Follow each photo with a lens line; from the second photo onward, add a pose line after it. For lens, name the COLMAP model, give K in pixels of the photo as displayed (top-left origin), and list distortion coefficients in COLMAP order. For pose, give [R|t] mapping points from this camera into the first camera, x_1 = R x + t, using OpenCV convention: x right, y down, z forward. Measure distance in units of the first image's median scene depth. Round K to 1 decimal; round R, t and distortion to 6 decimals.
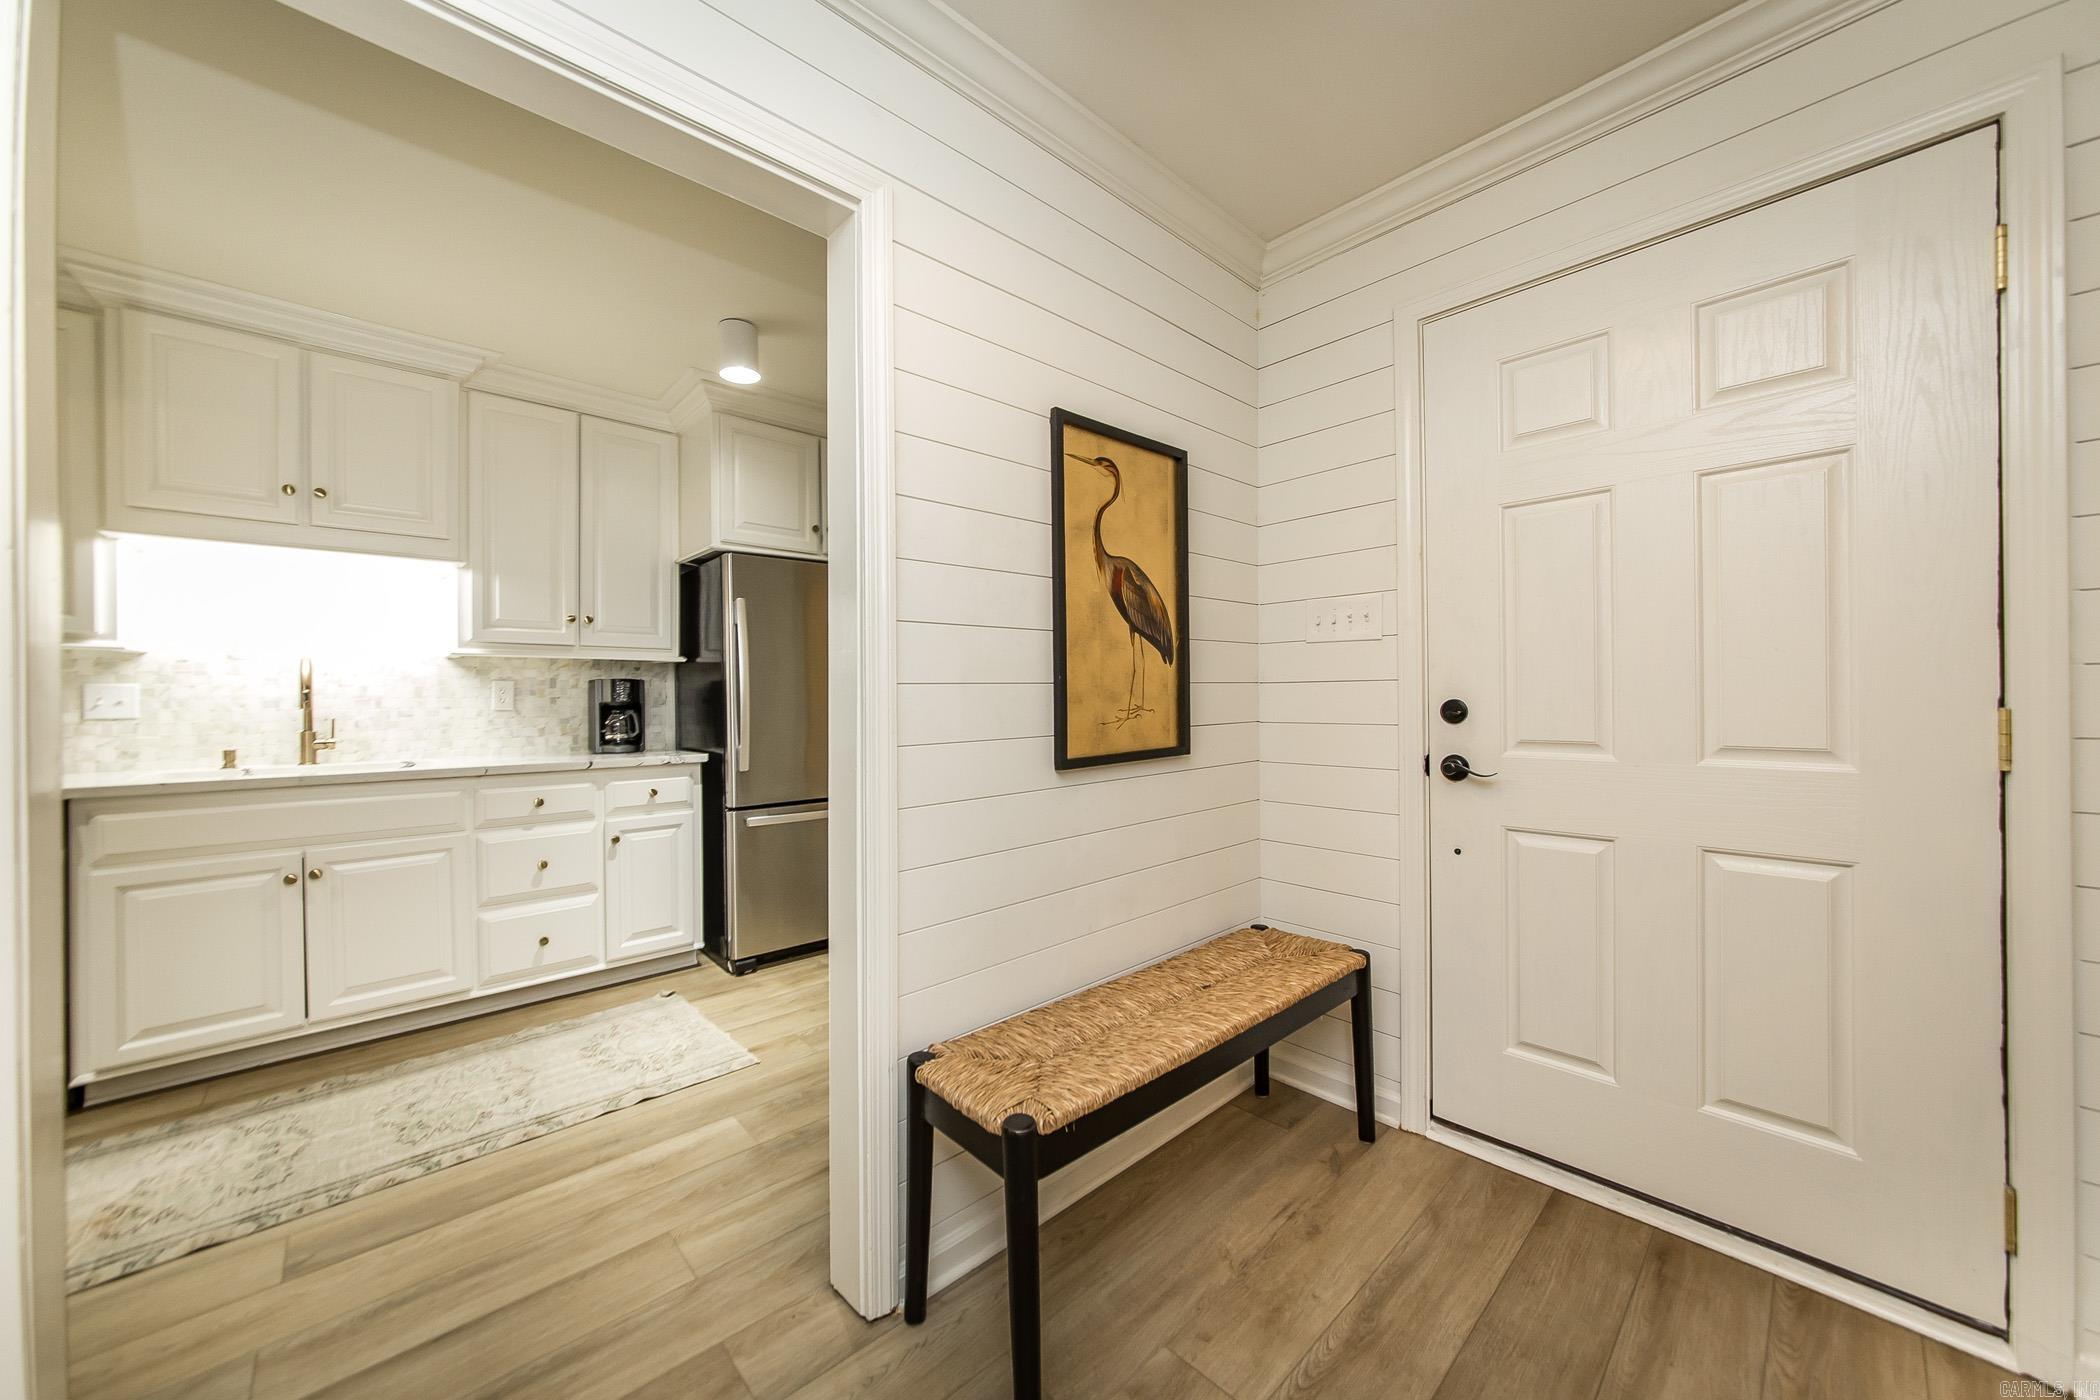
lens RADIAL K [[754.3, 0, 1034.7], [0, 754.3, 690.8], [0, 0, 1]] dist [-0.023548, 0.008323]
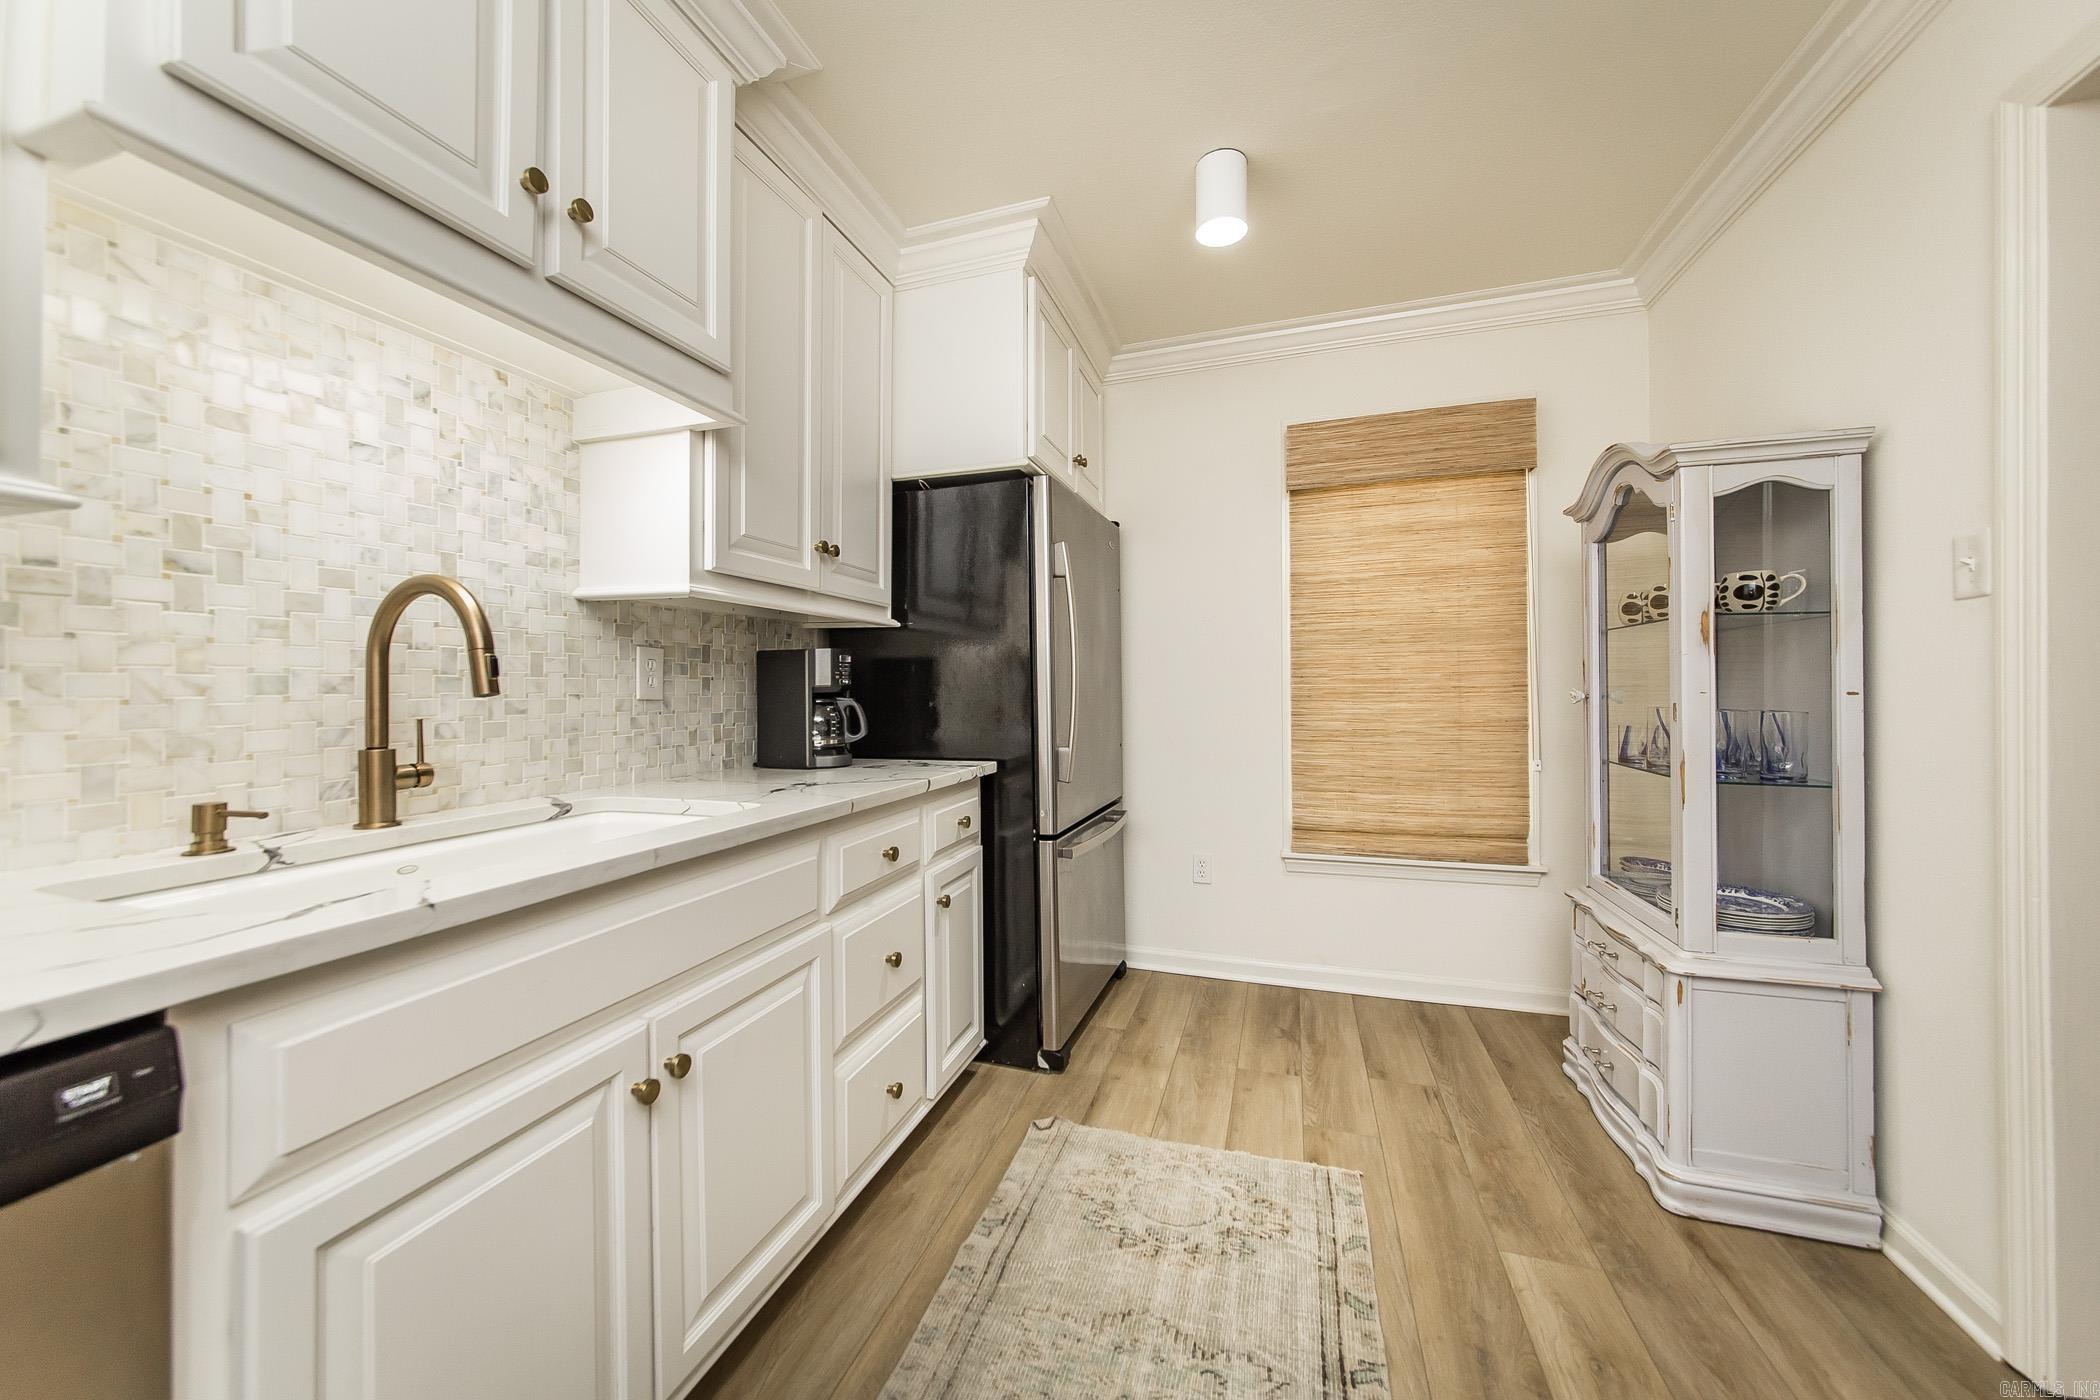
lens RADIAL K [[757.1, 0, 1036.8], [0, 757.1, 685.3], [0, 0, 1]] dist [-0.007159, -0.000066]
pose [[0.872441, 0.002963, 0.488710, -0.866962], [-0.003971, 0.999992, 0.001027, 0.015789], [-0.488703, -0.002836, 0.872446, 0.439145]]
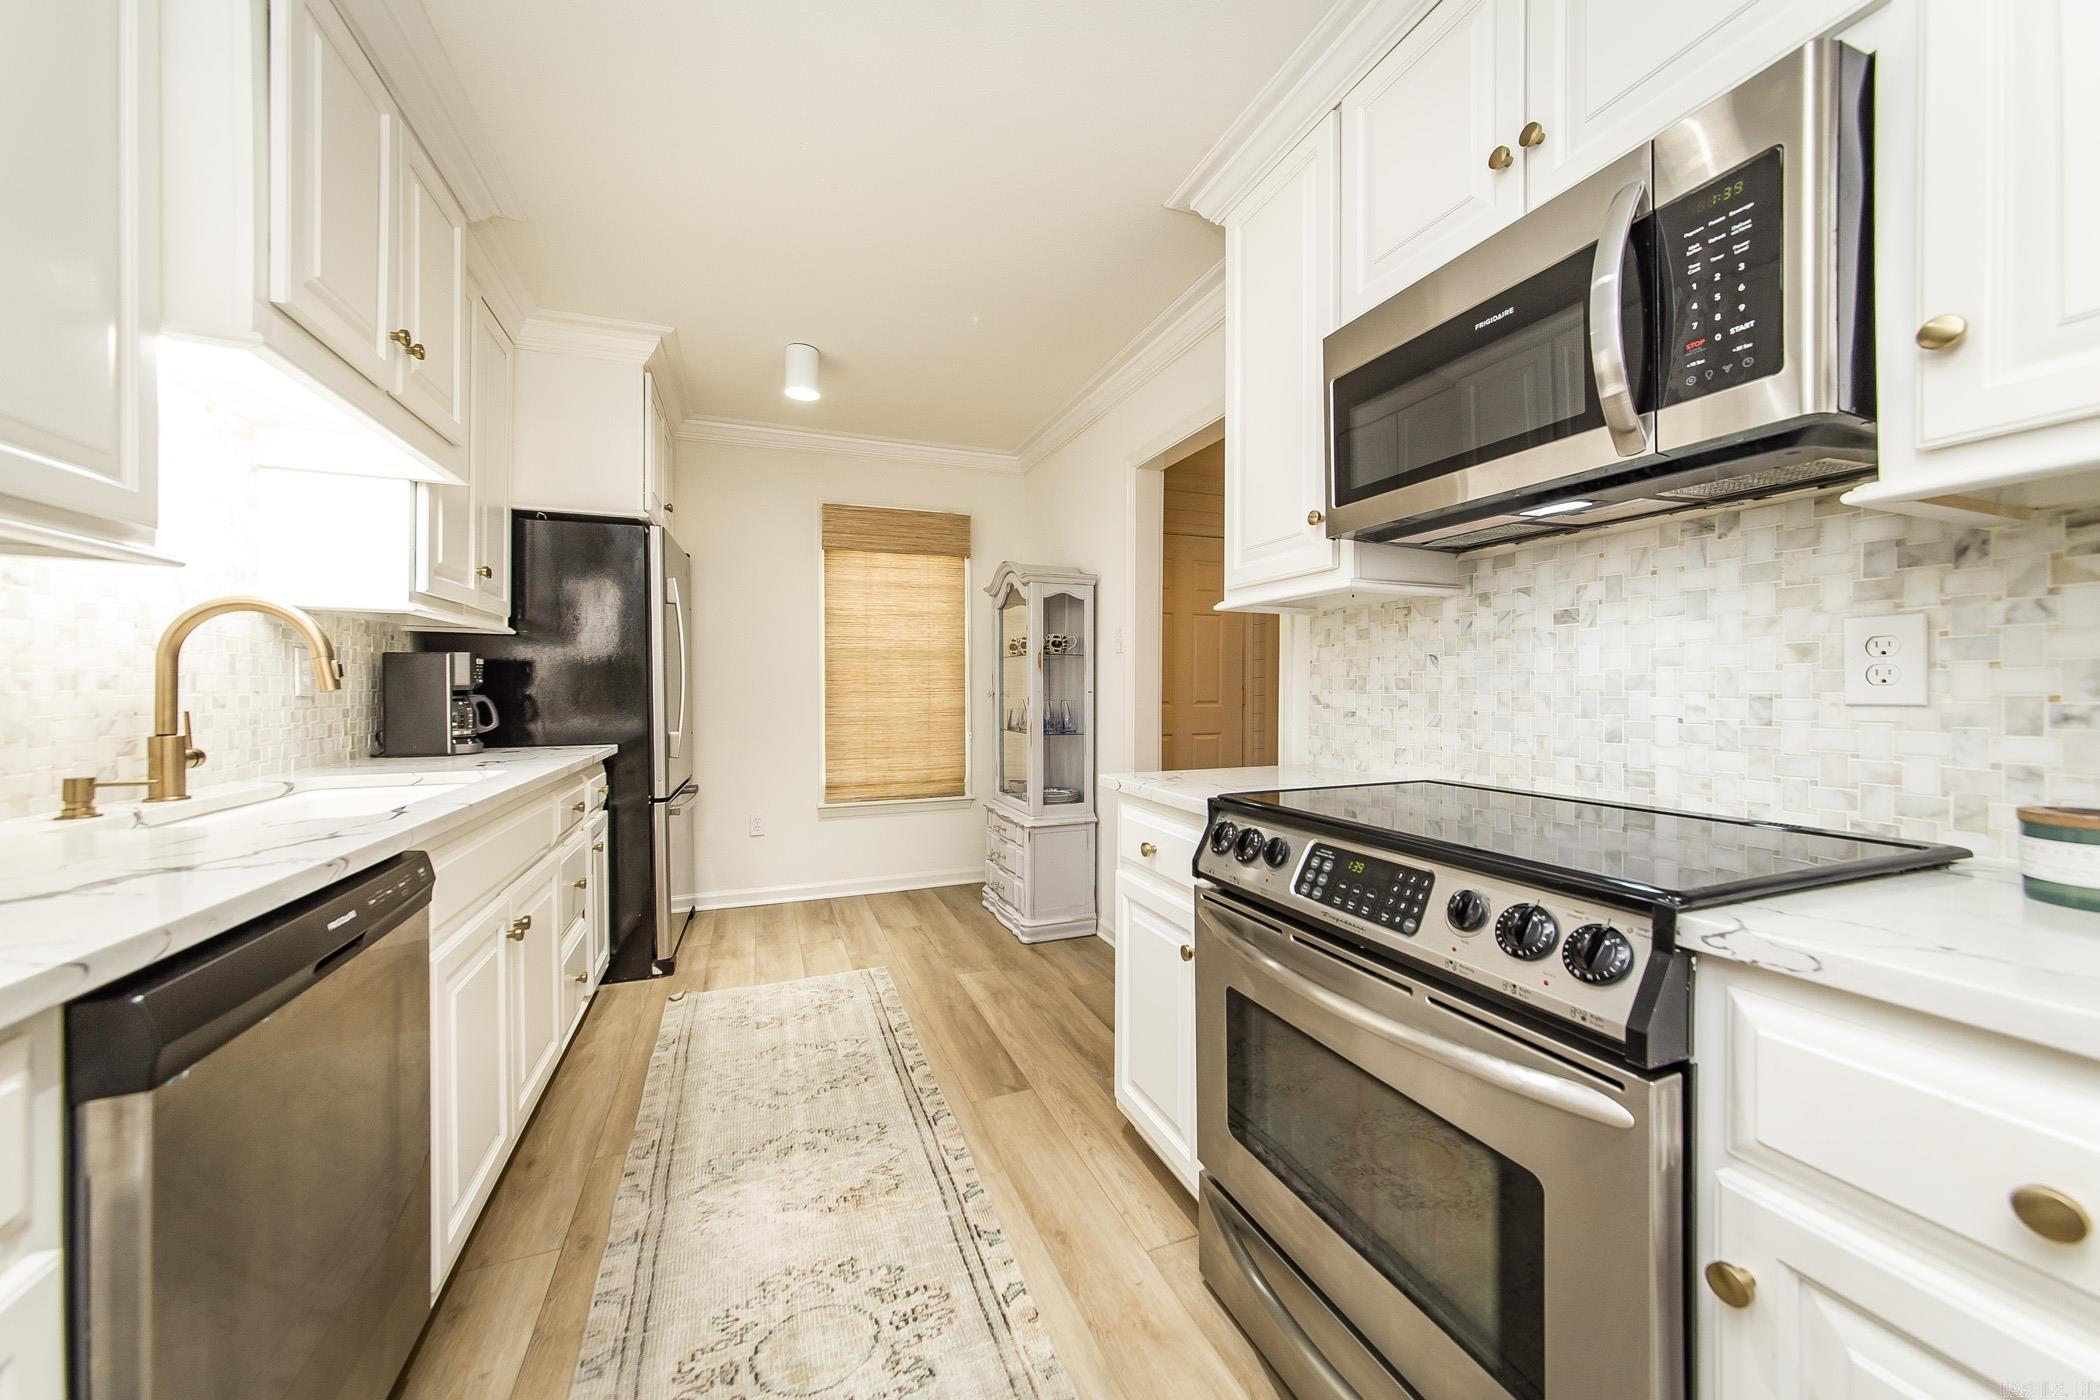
lens RADIAL K [[748.3, 0, 1050.0], [0, 748.3, 700.0], [0, 0, 1]] dist [-0.008996, -0.000096]
pose [[0.354427, -0.009860, 0.935032, -1.252823], [-0.011243, 0.999827, 0.014805, 0.015467], [-0.935016, -0.015760, 0.354254, 0.251034]]
